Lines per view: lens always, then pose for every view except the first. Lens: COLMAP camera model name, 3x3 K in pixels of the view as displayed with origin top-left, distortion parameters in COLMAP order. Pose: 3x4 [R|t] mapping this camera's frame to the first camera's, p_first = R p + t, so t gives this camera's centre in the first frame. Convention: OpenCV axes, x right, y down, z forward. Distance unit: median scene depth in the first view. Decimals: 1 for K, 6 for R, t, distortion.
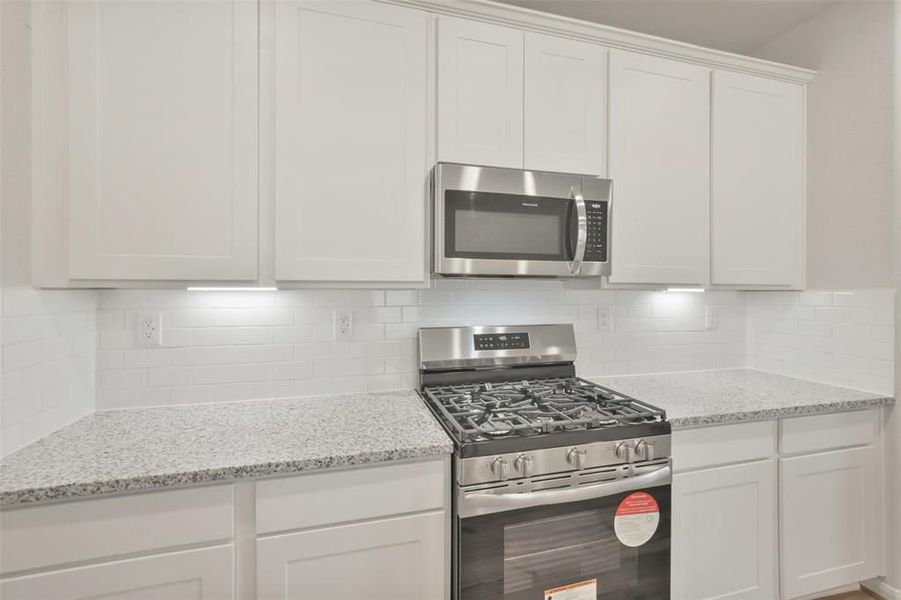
lens RADIAL K [[396.3, 0, 453.7], [0, 396.3, 289.3], [0, 0, 1]] dist [-0.011504, 0.000586]
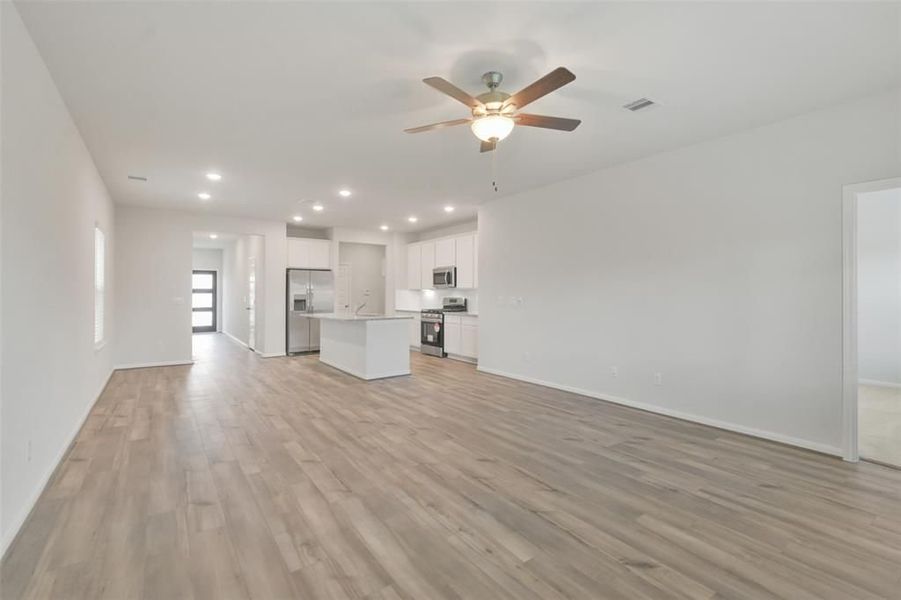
lens RADIAL K [[403.1, 0, 451.3], [0, 403.1, 291.8], [0, 0, 1]] dist [-0.002300, 0.002388]
pose [[0.356253, -0.006376, -0.934368, 5.077743], [-0.002681, 0.999966, -0.007846, 0.068212], [0.934386, 0.005300, 0.356224, -0.814536]]
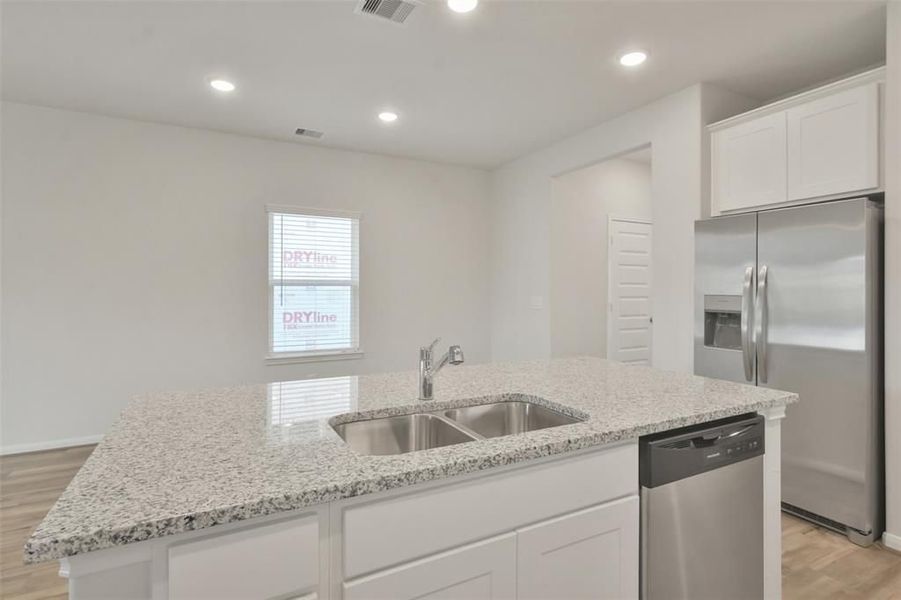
lens RADIAL K [[460.2, 0, 460.6], [0, 460.2, 284.7], [0, 0, 1]] dist [-0.007668, -0.000605]
pose [[-0.973014, -0.005384, -0.230684, 0.996299], [-0.003239, 0.999948, -0.009675, 0.044907], [0.230725, -0.008667, -0.972981, 0.740976]]
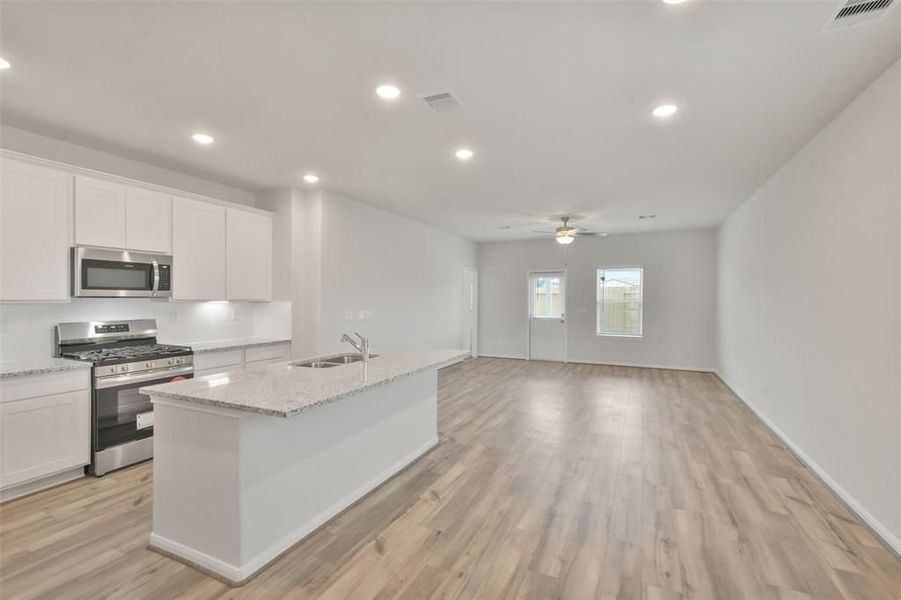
lens RADIAL K [[403.1, 0, 445.5], [0, 403.1, 303.4], [0, 0, 1]] dist [-0.002300, 0.002388]
pose [[0.657924, -0.008292, 0.753039, -0.345681], [-0.003572, 0.999894, 0.014131, -0.035218], [-0.753076, -0.011987, 0.657824, -1.843618]]
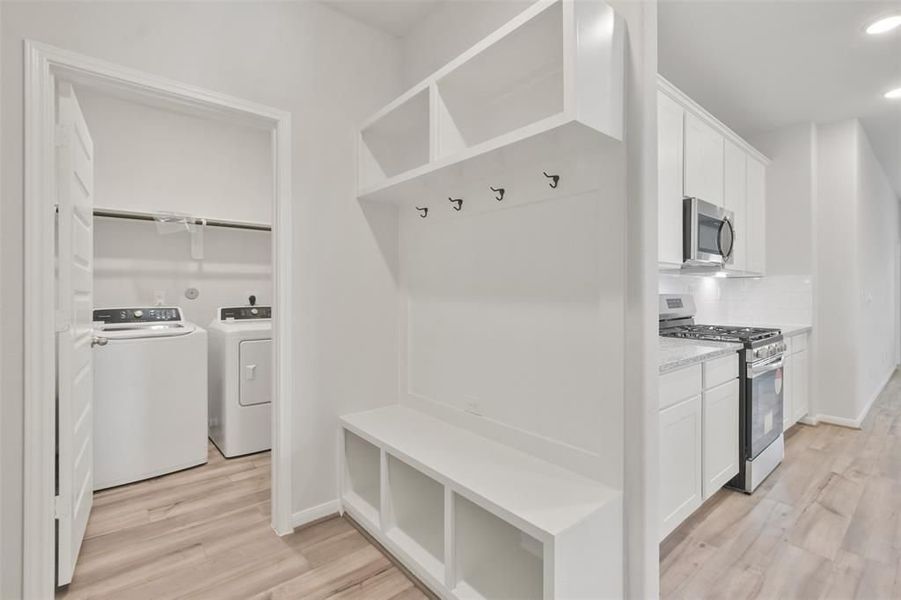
lens RADIAL K [[403.1, 0, 466.3], [0, 403.1, 293.1], [0, 0, 1]] dist [-0.002300, 0.002388]
pose [[0.904041, -0.006000, 0.427405, -1.588158], [0.005154, 0.999982, 0.003136, 0.088769], [-0.427416, -0.000632, 0.904055, -0.172152]]
